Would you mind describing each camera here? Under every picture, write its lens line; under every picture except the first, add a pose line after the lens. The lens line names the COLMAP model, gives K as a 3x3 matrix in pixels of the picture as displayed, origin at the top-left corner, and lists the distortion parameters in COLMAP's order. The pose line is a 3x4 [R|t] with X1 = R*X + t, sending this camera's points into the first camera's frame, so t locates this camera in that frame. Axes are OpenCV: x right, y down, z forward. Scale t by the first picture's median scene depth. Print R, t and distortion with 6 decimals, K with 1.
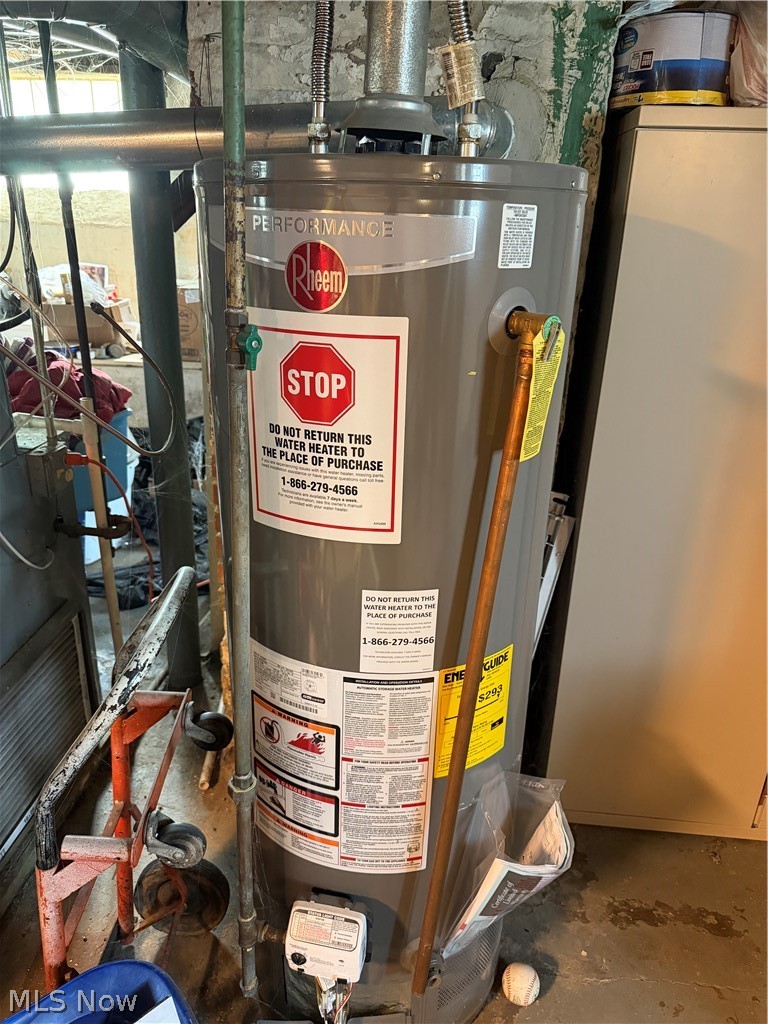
lens RADIAL K [[720.3, 0, 374.5], [0, 720.3, 511.8], [0, 0, 1]] dist [0.025639, -0.040762]
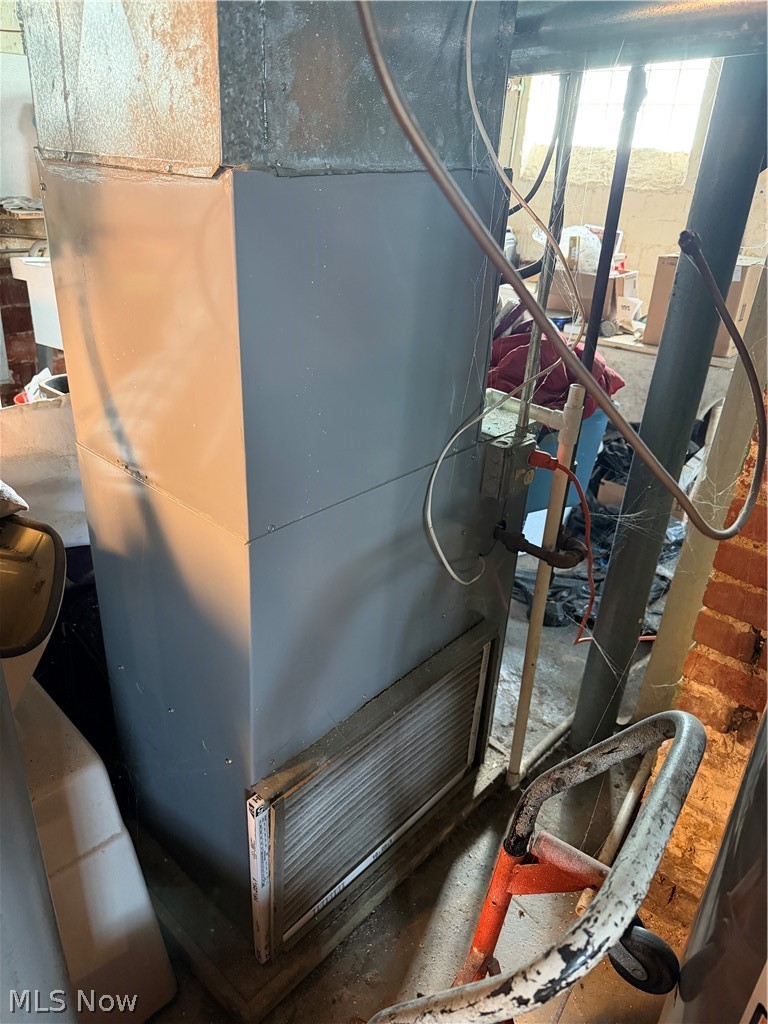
lens RADIAL K [[720.3, 0, 379.0], [0, 720.3, 511.0], [0, 0, 1]] dist [0.025639, -0.040762]
pose [[0.813579, 0.259271, -0.520450, -0.185567], [-0.247925, 0.964321, 0.092831, -0.064005], [0.525949, 0.053508, 0.848831, 0.338426]]
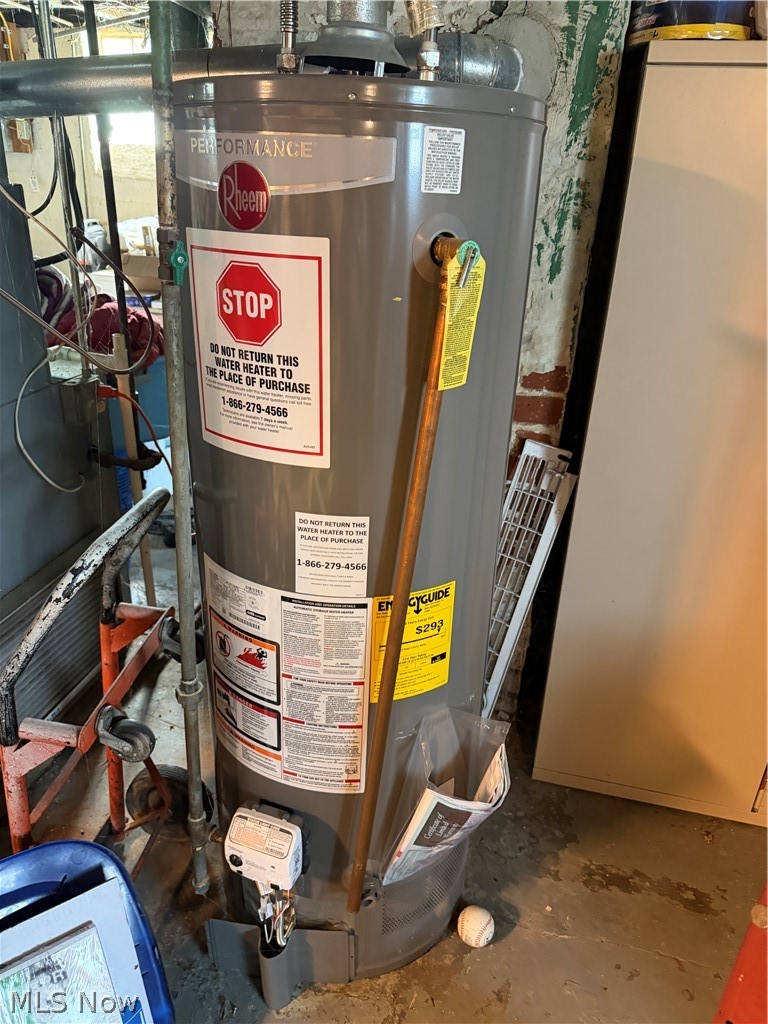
lens RADIAL K [[720.3, 0, 380.9], [0, 720.3, 508.1], [0, 0, 1]] dist [0.025639, -0.040762]
pose [[0.989824, 0.069934, -0.123926, 0.170850], [-0.065866, 0.997156, 0.036629, 0.042448], [0.126135, -0.028094, 0.991615, -0.009657]]
